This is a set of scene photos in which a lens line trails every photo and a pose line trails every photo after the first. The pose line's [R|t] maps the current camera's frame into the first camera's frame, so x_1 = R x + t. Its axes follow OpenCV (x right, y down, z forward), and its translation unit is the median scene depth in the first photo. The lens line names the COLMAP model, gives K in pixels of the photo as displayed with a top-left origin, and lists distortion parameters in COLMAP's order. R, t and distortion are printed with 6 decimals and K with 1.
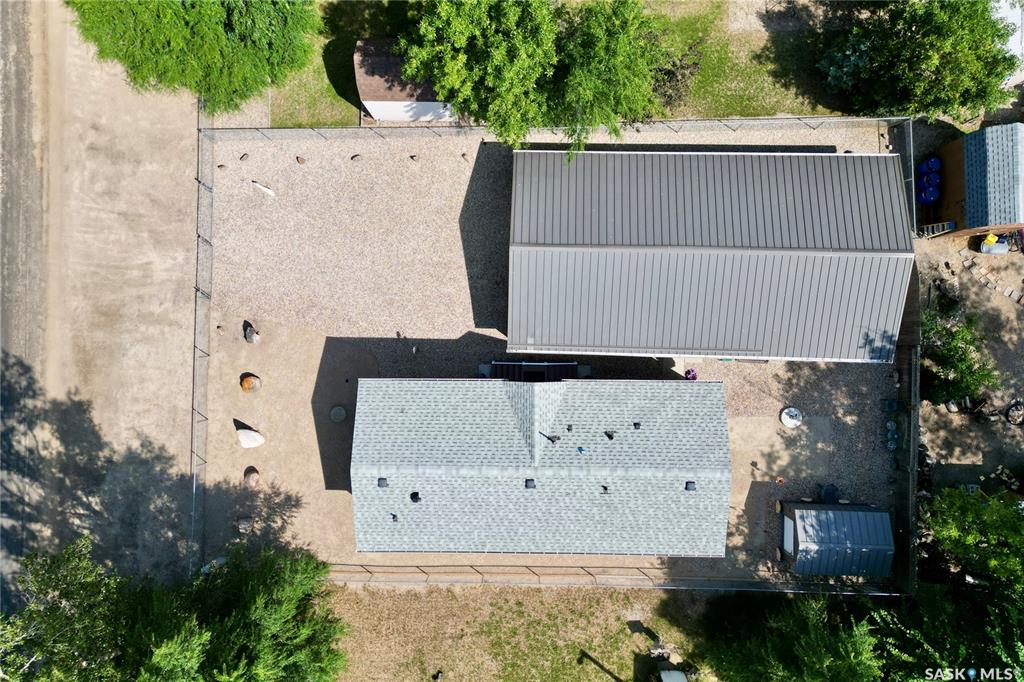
lens RADIAL K [[712.5, 0, 512.0], [0, 712.5, 341.0], [0, 0, 1]] dist [0.020251, -0.001414]
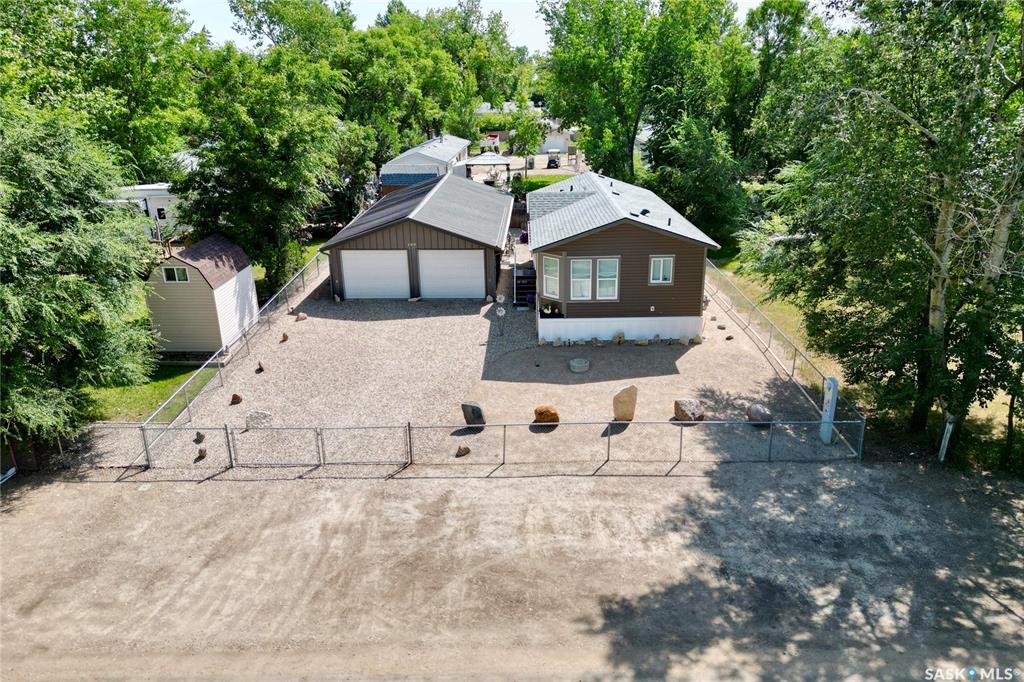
lens RADIAL K [[709.6, 0, 514.6], [0, 709.6, 324.9], [0, 0, 1]] dist [0.020078, -0.002288]
pose [[0.002266, -0.311124, 0.950367, -0.969335], [0.999989, -0.003083, -0.003394, 0.032691], [0.003986, 0.950364, 0.311114, 0.710134]]
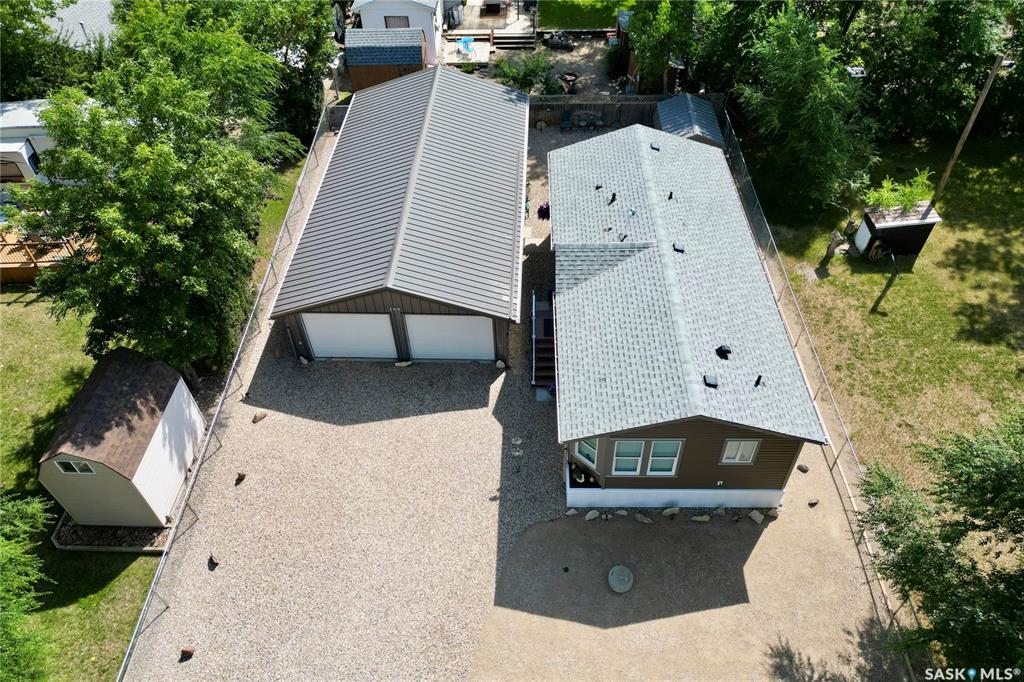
lens RADIAL K [[720.2, 0, 511.2], [0, 720.2, 335.0], [0, 0, 1]] dist [0.016498, -0.003951]
pose [[0.010887, -0.695179, 0.718754, -0.541972], [0.999935, 0.005199, -0.010118, 0.013335], [0.003297, 0.718818, 0.695191, 0.414544]]
